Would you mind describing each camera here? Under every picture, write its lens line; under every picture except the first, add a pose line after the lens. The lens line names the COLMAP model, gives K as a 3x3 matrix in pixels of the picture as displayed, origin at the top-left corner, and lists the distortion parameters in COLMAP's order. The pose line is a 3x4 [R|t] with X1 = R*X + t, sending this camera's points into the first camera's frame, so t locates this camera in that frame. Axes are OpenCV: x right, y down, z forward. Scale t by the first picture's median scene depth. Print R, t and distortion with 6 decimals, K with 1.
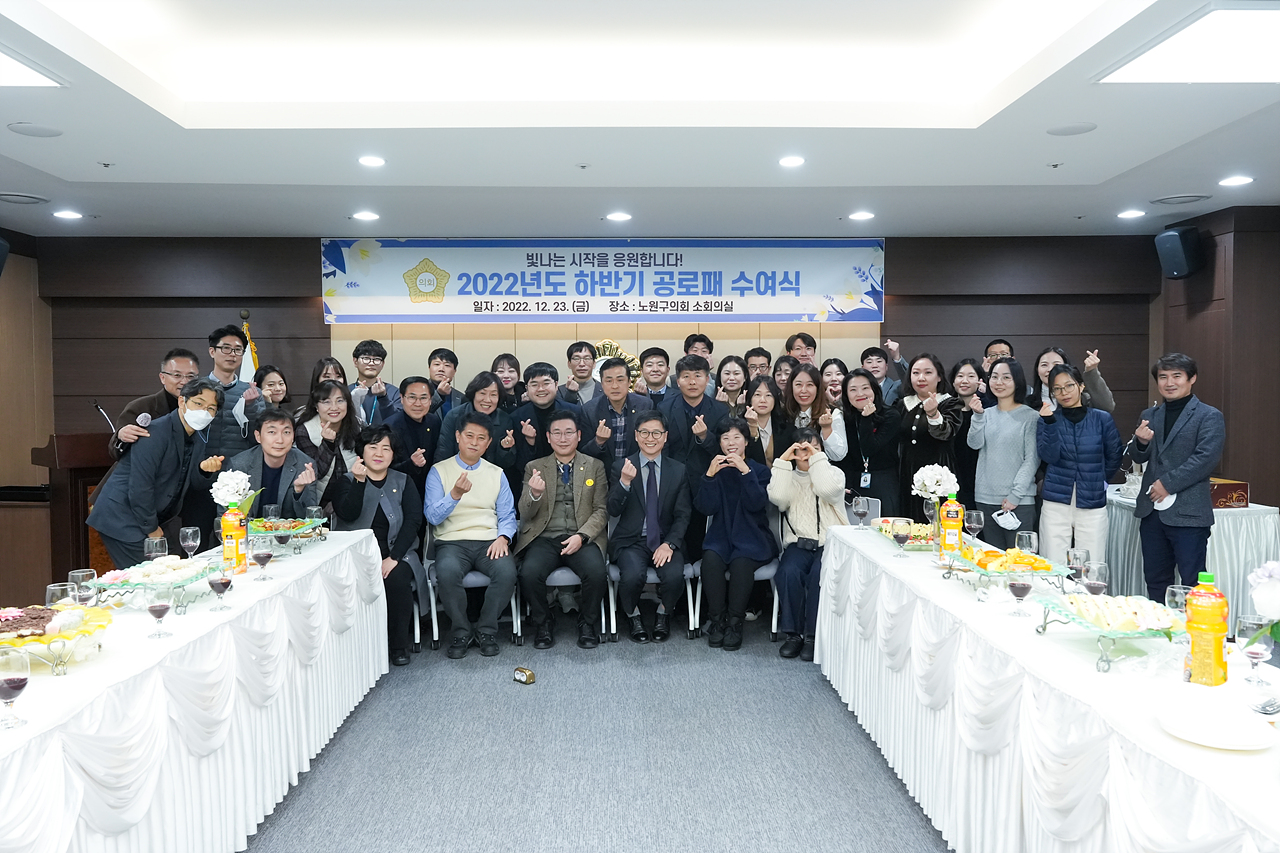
lens RADIAL K [[997.8, 0, 631.7], [0, 997.8, 430.0], [0, 0, 1]] dist [-0.013537, 0.011718]
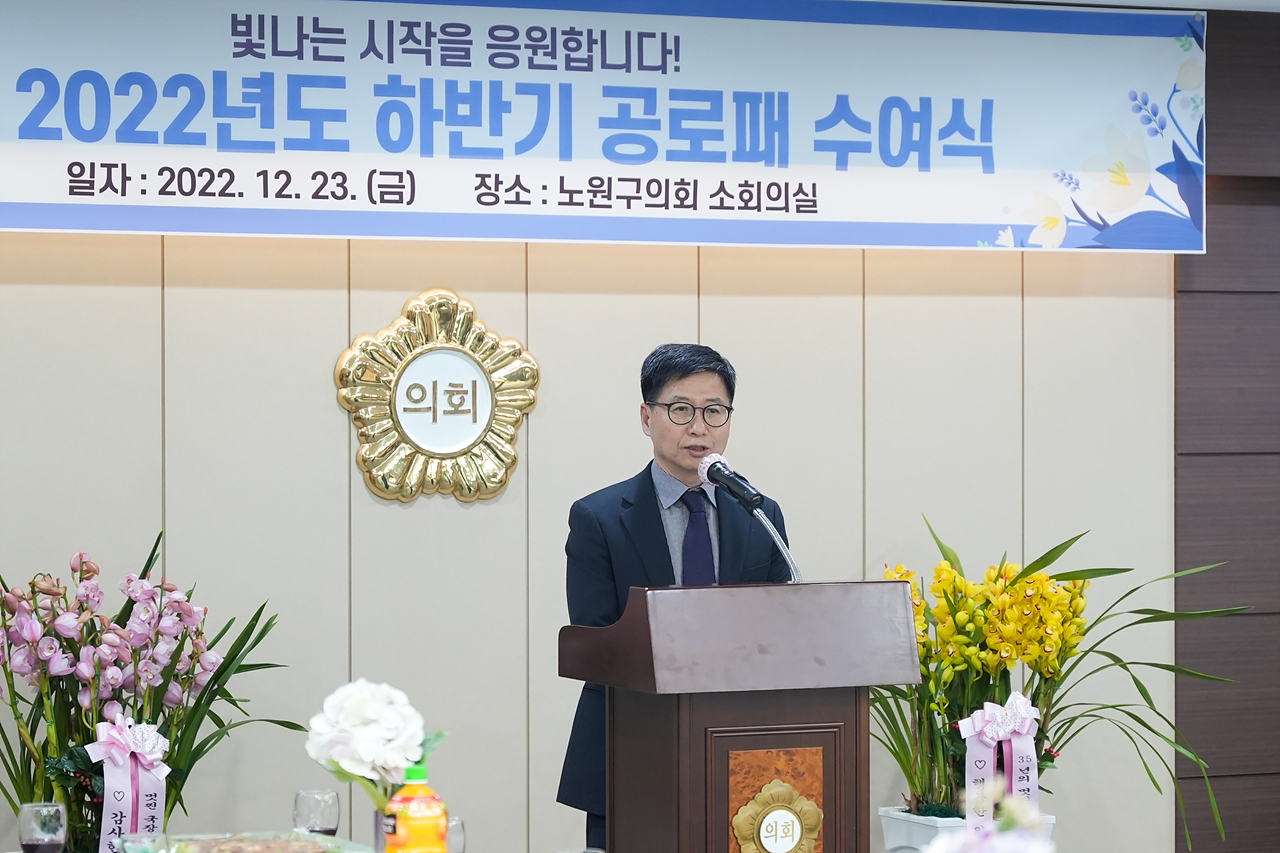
lens RADIAL K [[4059.1, 0, 656.6], [0, 4059.1, 476.0], [0, 0, 1]] dist [0.035046, 0.000000]
pose [[0.914894, -0.002961, 0.403684, -0.499089], [0.014436, 0.999573, -0.025386, 0.002625], [-0.403436, 0.029053, 0.914546, -0.219124]]
